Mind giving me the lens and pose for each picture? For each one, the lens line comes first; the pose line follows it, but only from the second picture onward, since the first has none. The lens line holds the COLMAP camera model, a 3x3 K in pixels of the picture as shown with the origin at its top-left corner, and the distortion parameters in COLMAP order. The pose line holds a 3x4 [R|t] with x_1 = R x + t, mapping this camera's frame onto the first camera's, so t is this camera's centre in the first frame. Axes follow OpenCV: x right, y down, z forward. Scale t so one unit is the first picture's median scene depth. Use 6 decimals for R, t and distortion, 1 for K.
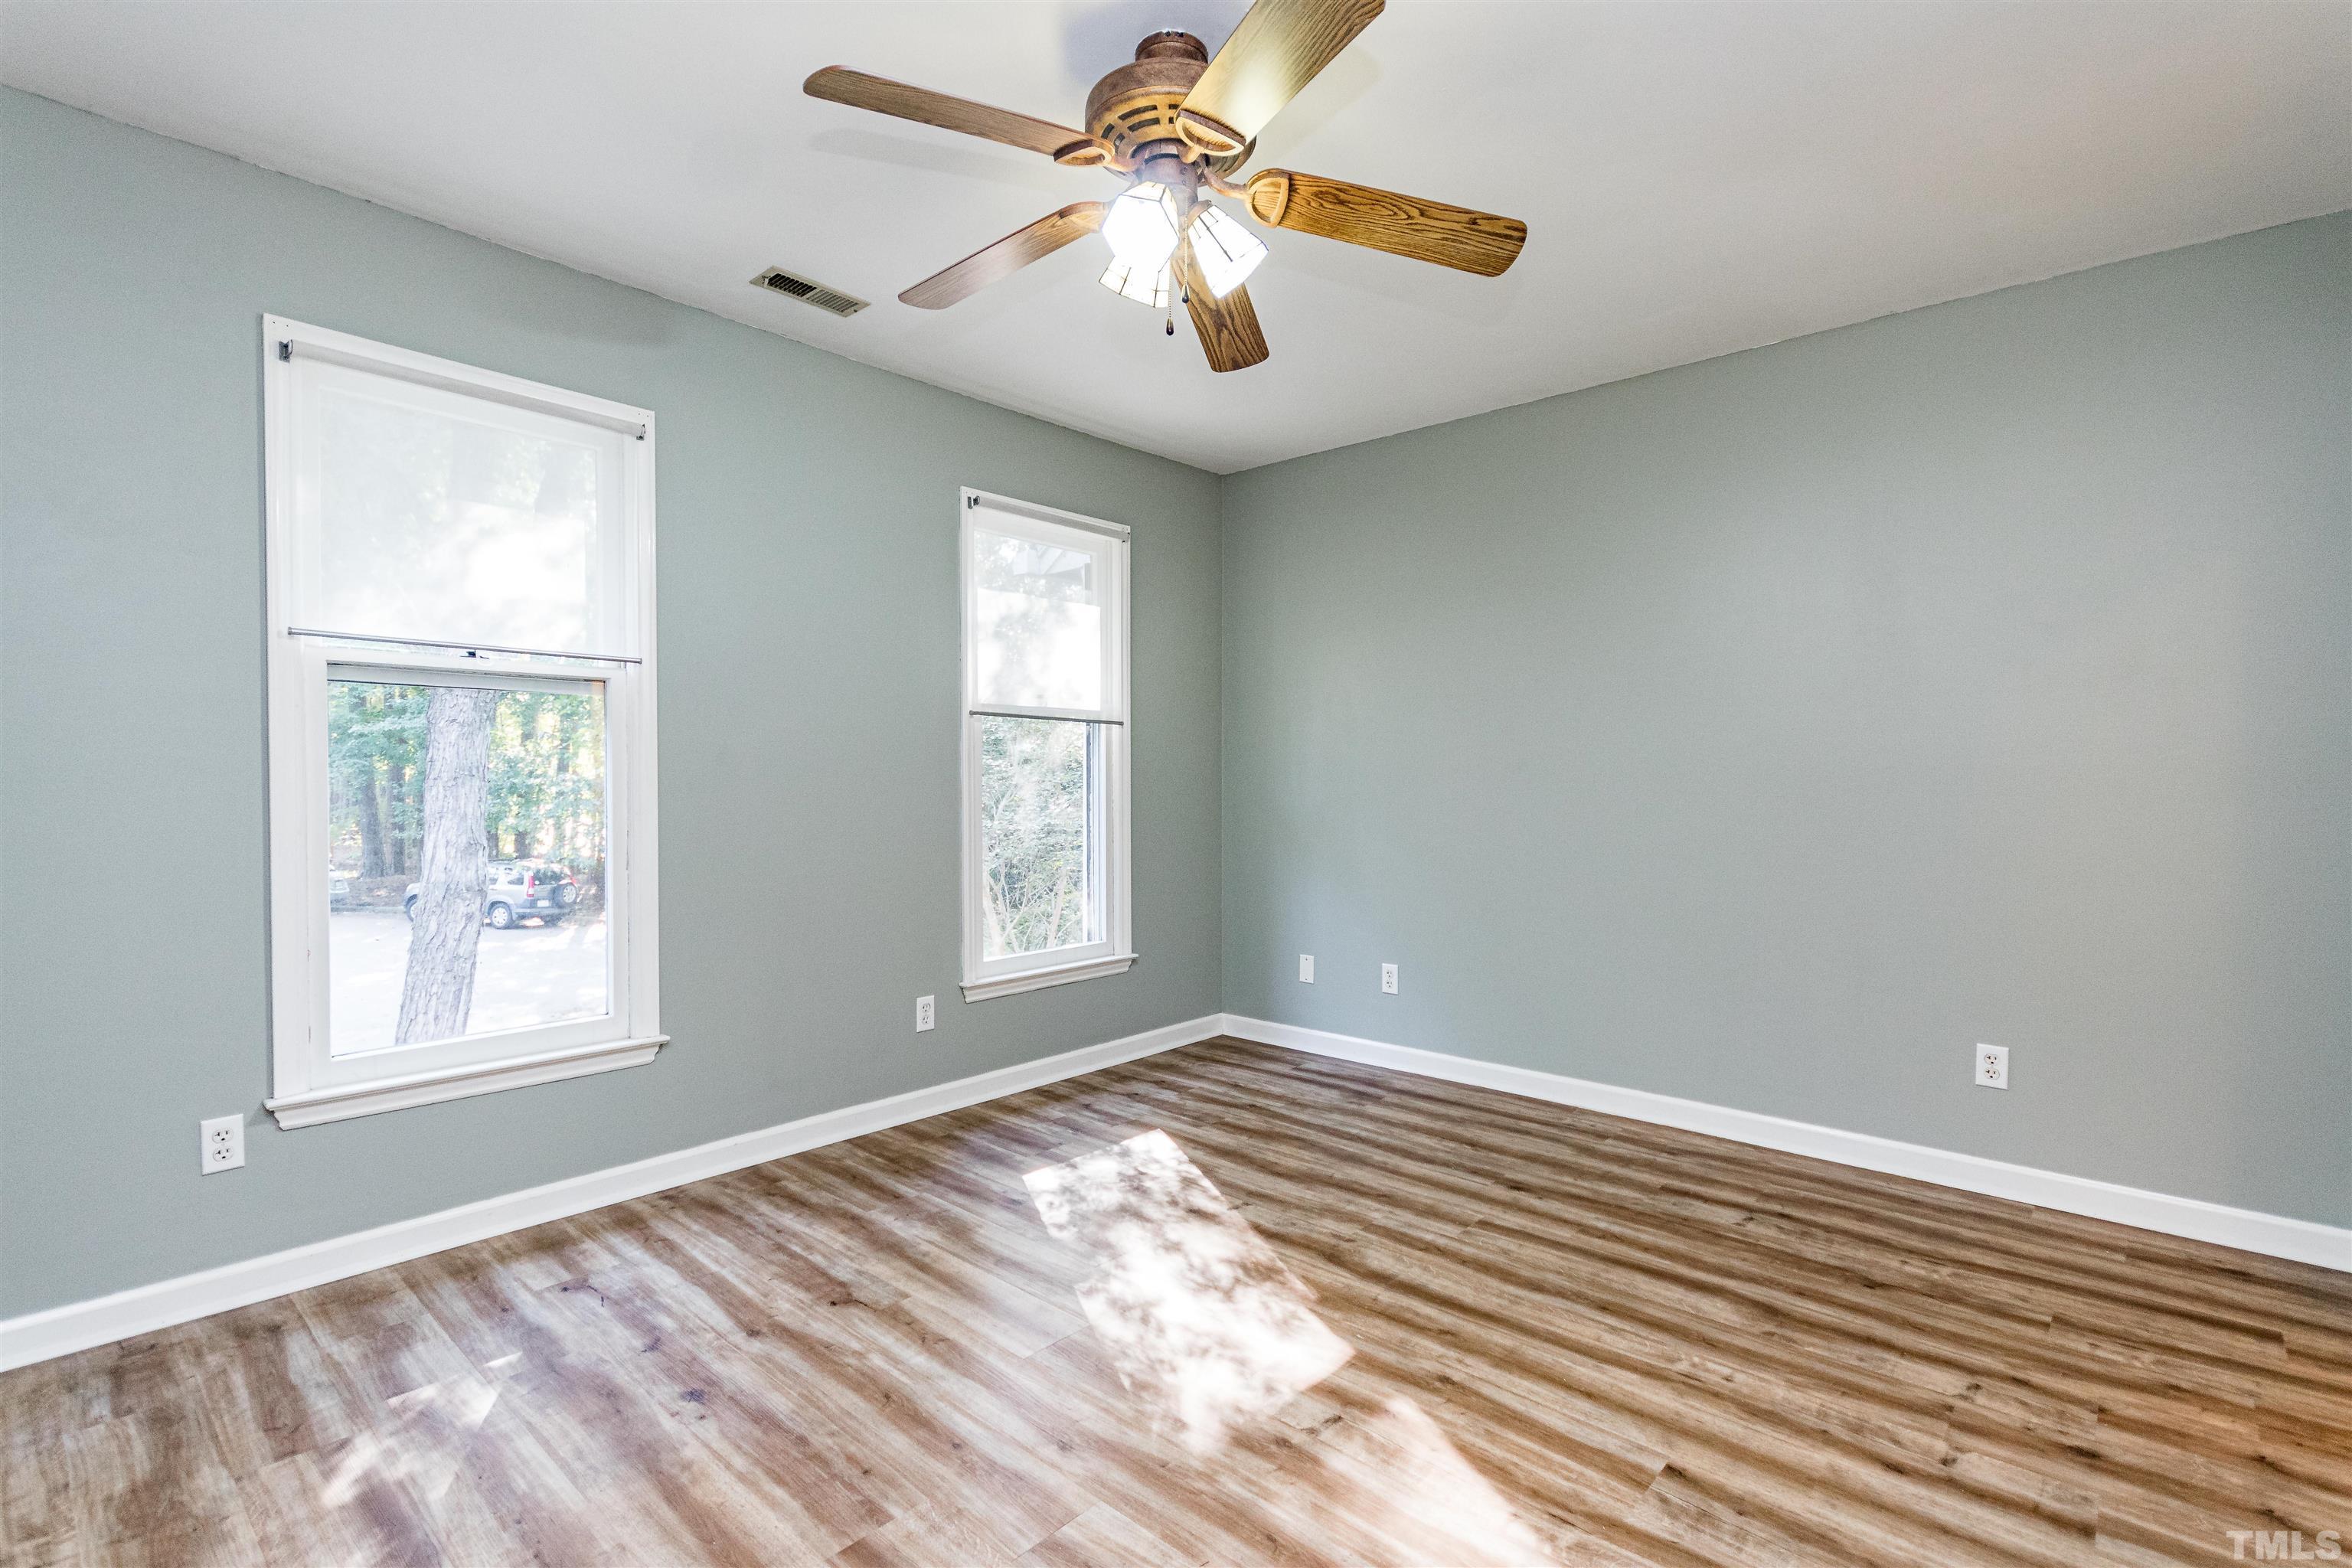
lens RADIAL K [[1087.0, 0, 1179.0], [0, 1087.0, 779.0], [0, 0, 1]] dist [0.002737, 0.000298]
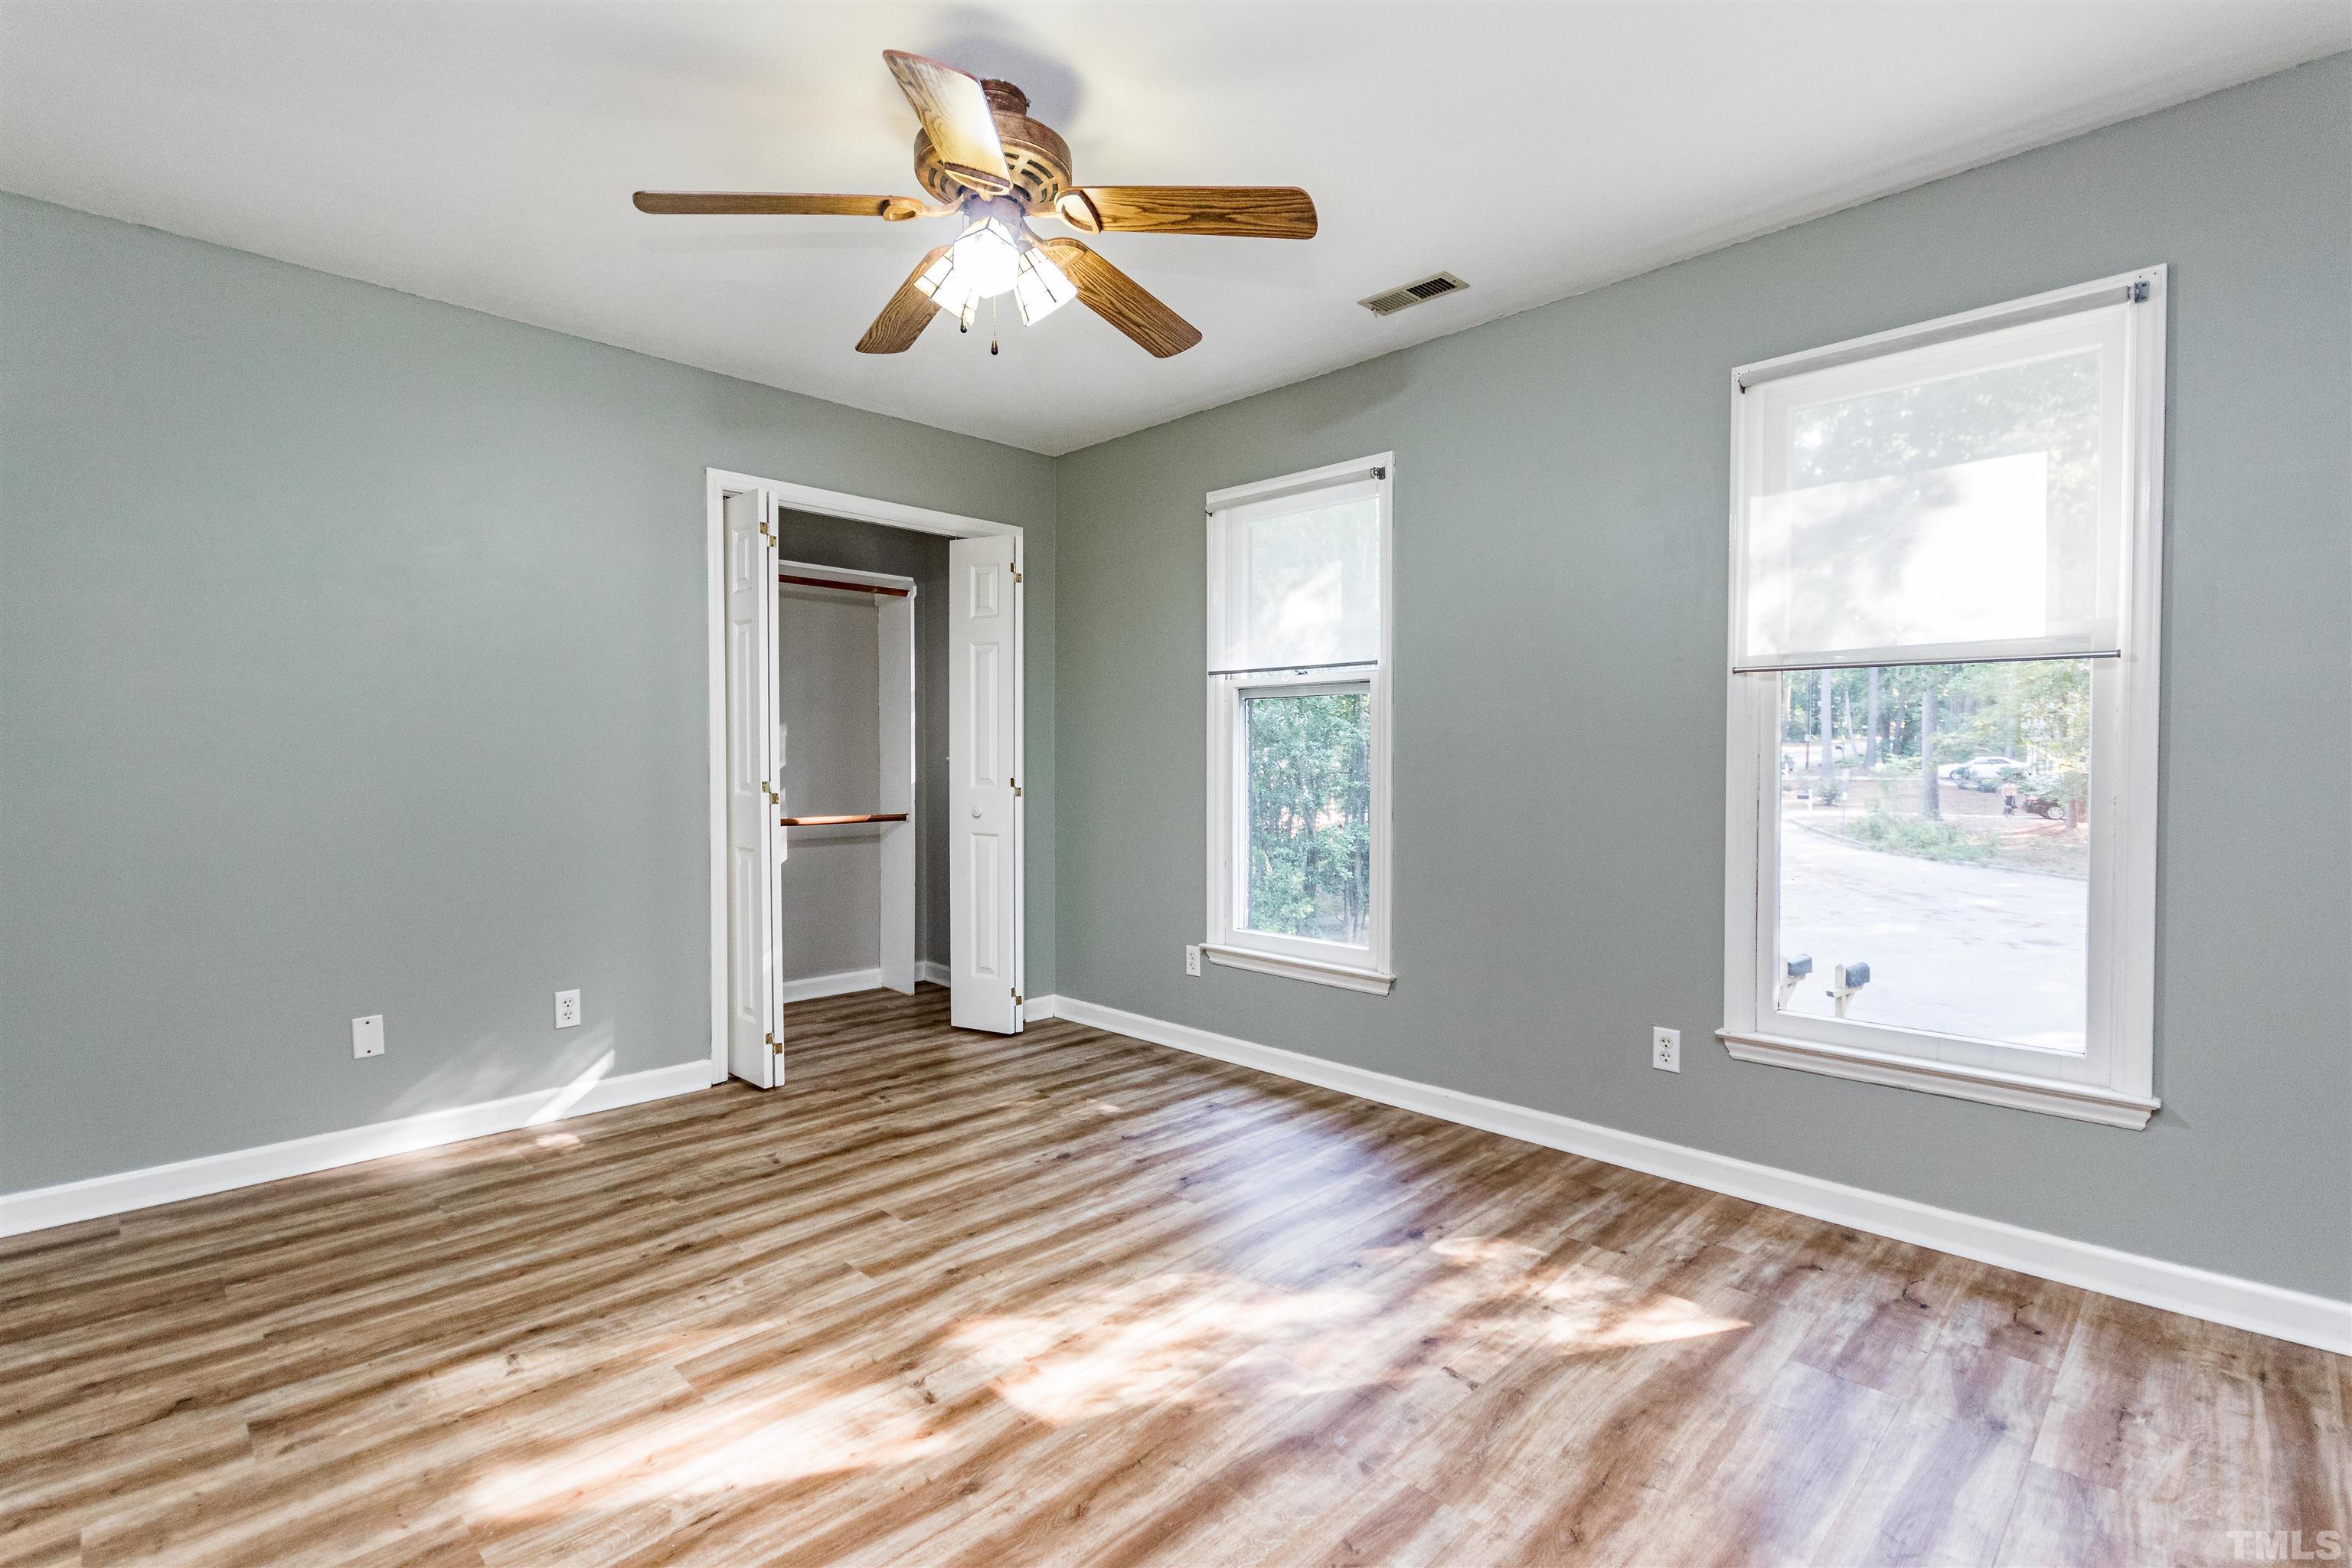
lens RADIAL K [[1087.0, 0, 1168.9], [0, 1087.0, 779.0], [0, 0, 1]] dist [0.002737, 0.000298]
pose [[-0.057880, 0.014216, -0.998222, 0.769381], [-0.002723, 0.999893, 0.014397, 0.004615], [0.998320, 0.003551, -0.057835, 0.877449]]
